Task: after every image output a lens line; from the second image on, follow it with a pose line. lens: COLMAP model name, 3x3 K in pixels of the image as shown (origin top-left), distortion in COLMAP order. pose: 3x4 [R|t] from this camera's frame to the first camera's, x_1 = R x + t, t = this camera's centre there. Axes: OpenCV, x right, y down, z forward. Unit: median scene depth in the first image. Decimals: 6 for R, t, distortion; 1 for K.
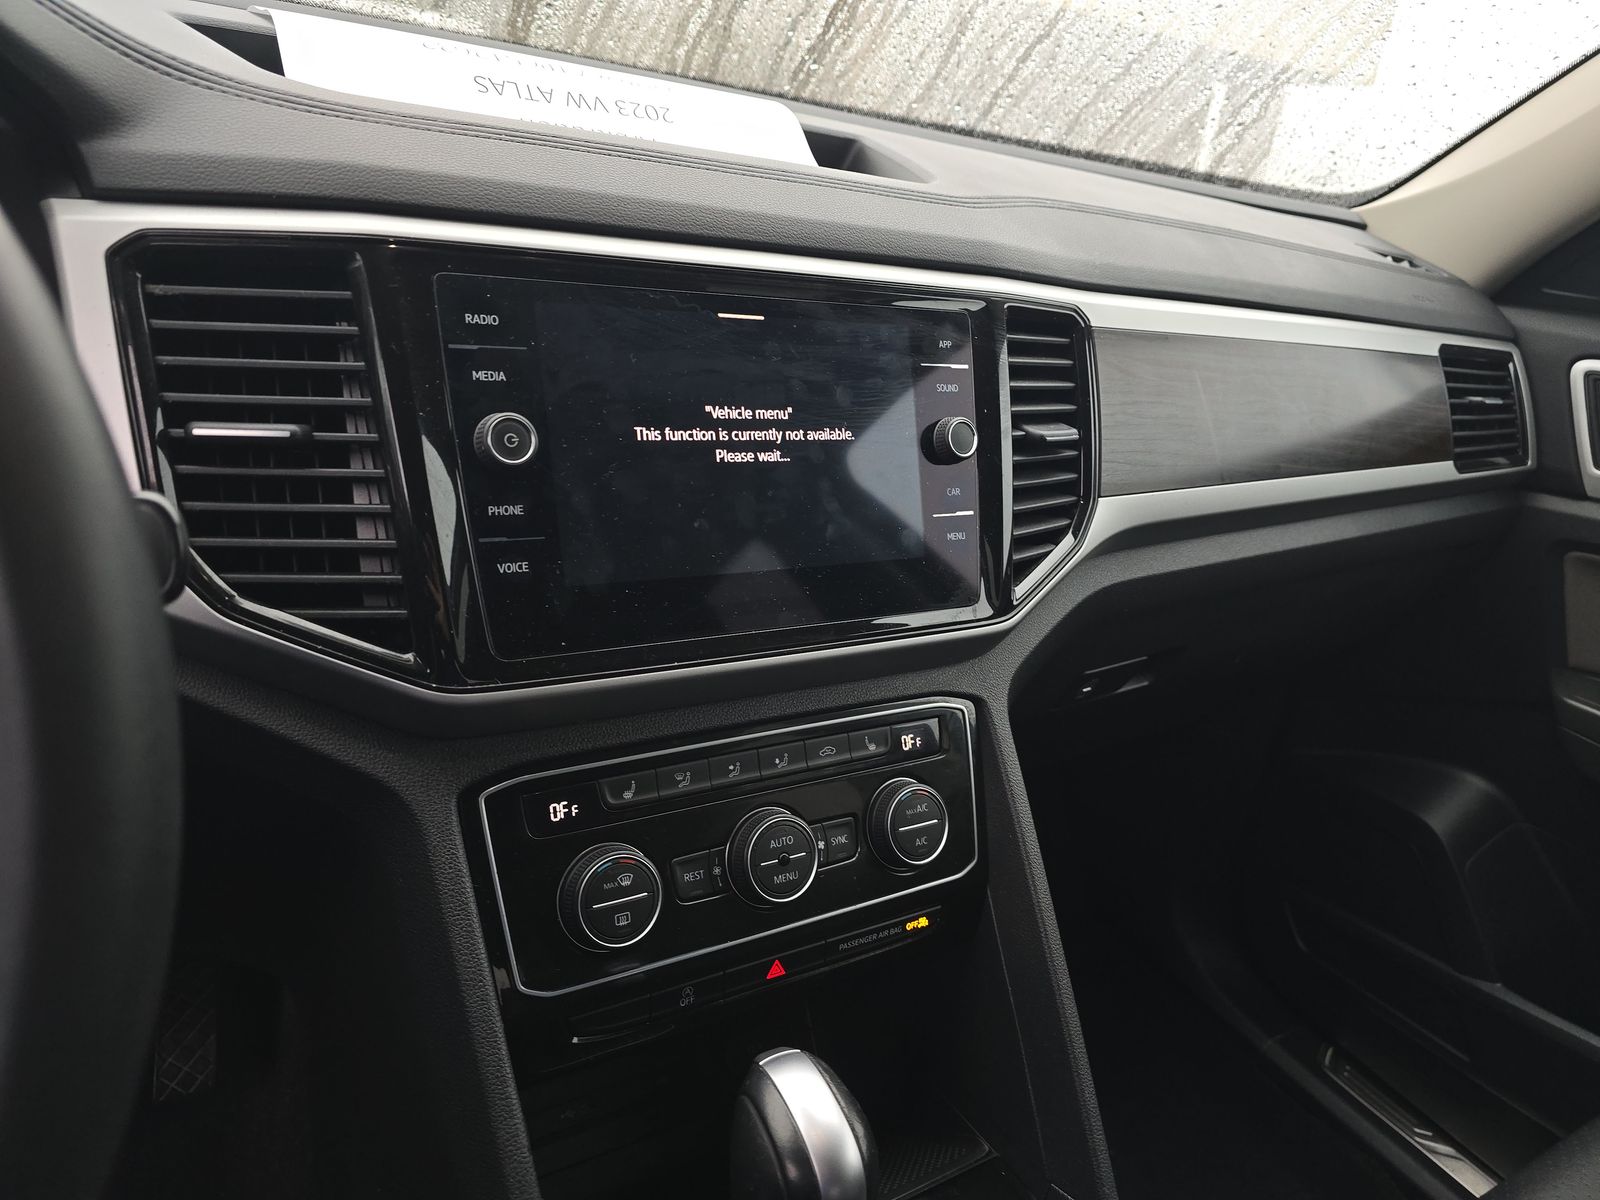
lens RADIAL K [[1070.1, 0, 834.5], [0, 1070.1, 590.6], [0, 0, 1]] dist [0.002165, -0.001124]
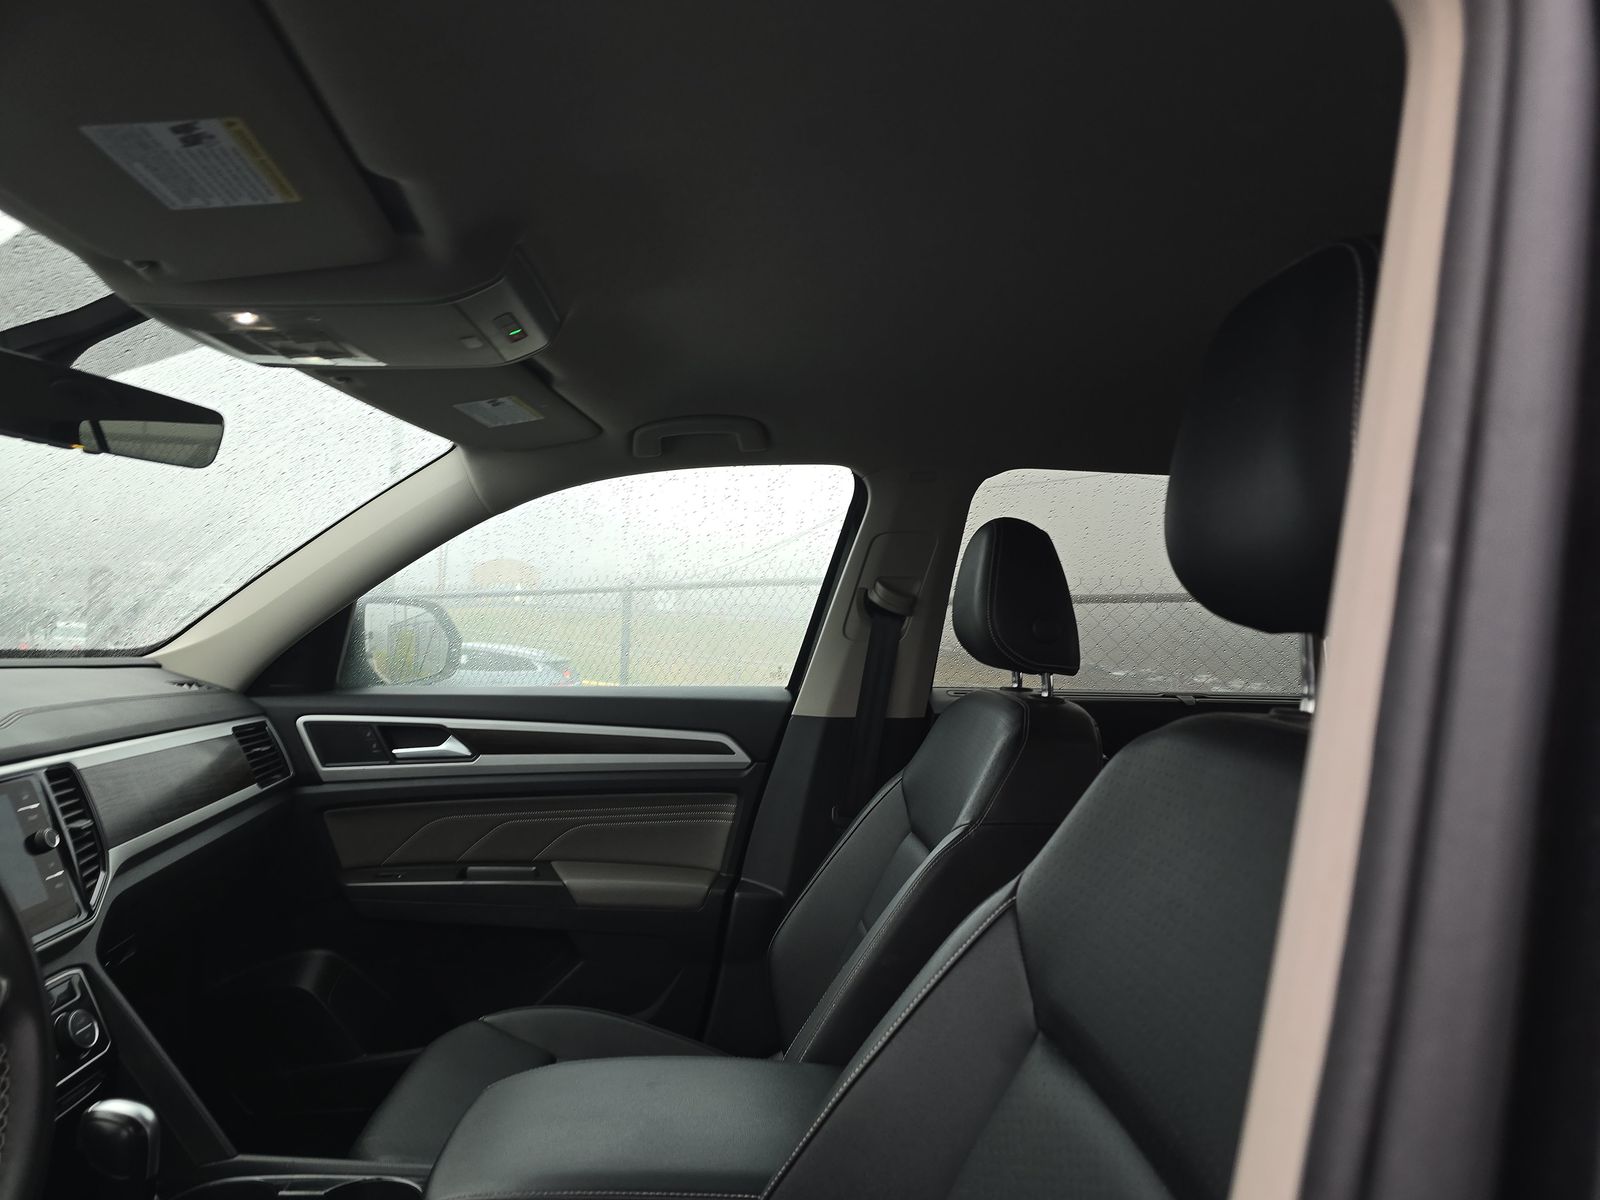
lens RADIAL K [[1070.1, 0, 834.5], [0, 1070.1, 590.6], [0, 0, 1]] dist [0.002165, -0.001124]
pose [[0.458435, -0.102799, 0.882762, -0.563415], [0.348619, 0.934478, -0.072223, 0.051482], [-0.817497, 0.340857, 0.464235, -0.794236]]
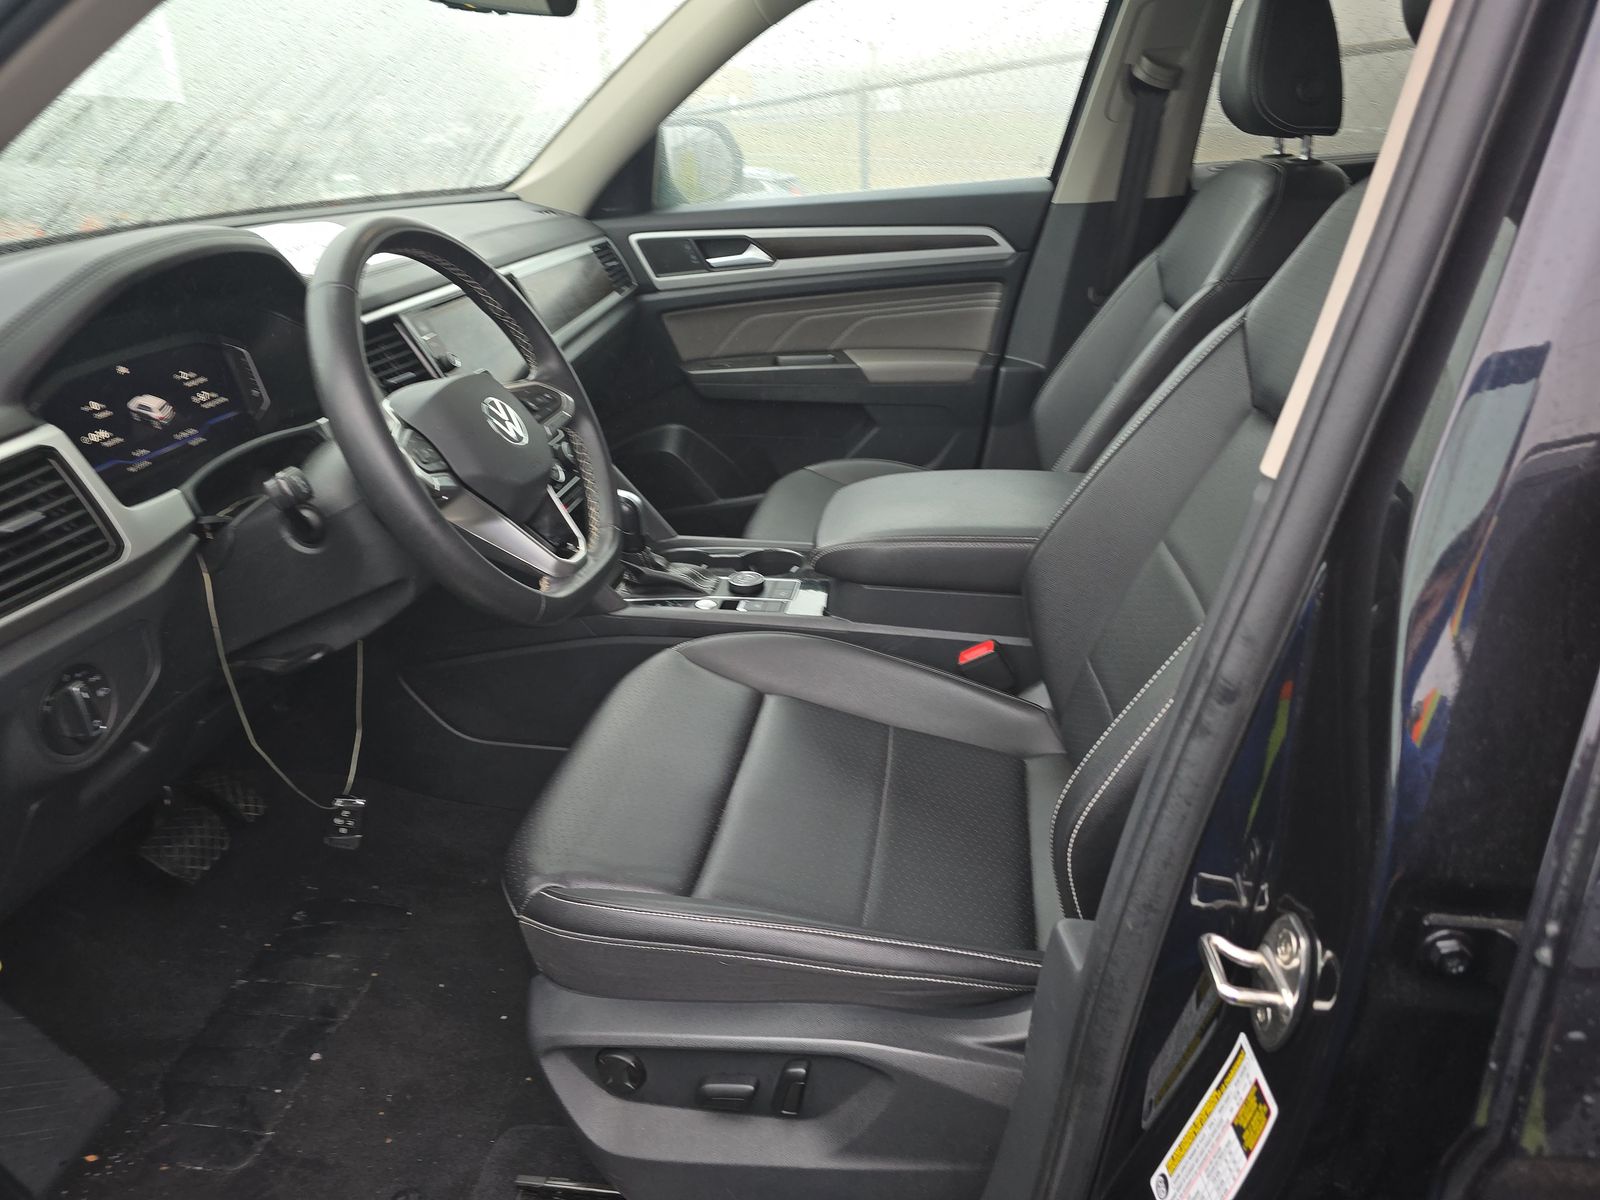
lens RADIAL K [[1061.2, 0, 800.0], [0, 1061.2, 600.0], [0, 0, 1]] dist [0.031354, -0.000887]
pose [[0.638999, -0.467130, 0.611122, -0.876524], [0.406013, 0.879621, 0.247831, 0.058691], [-0.653325, 0.089759, 0.751738, -0.937356]]
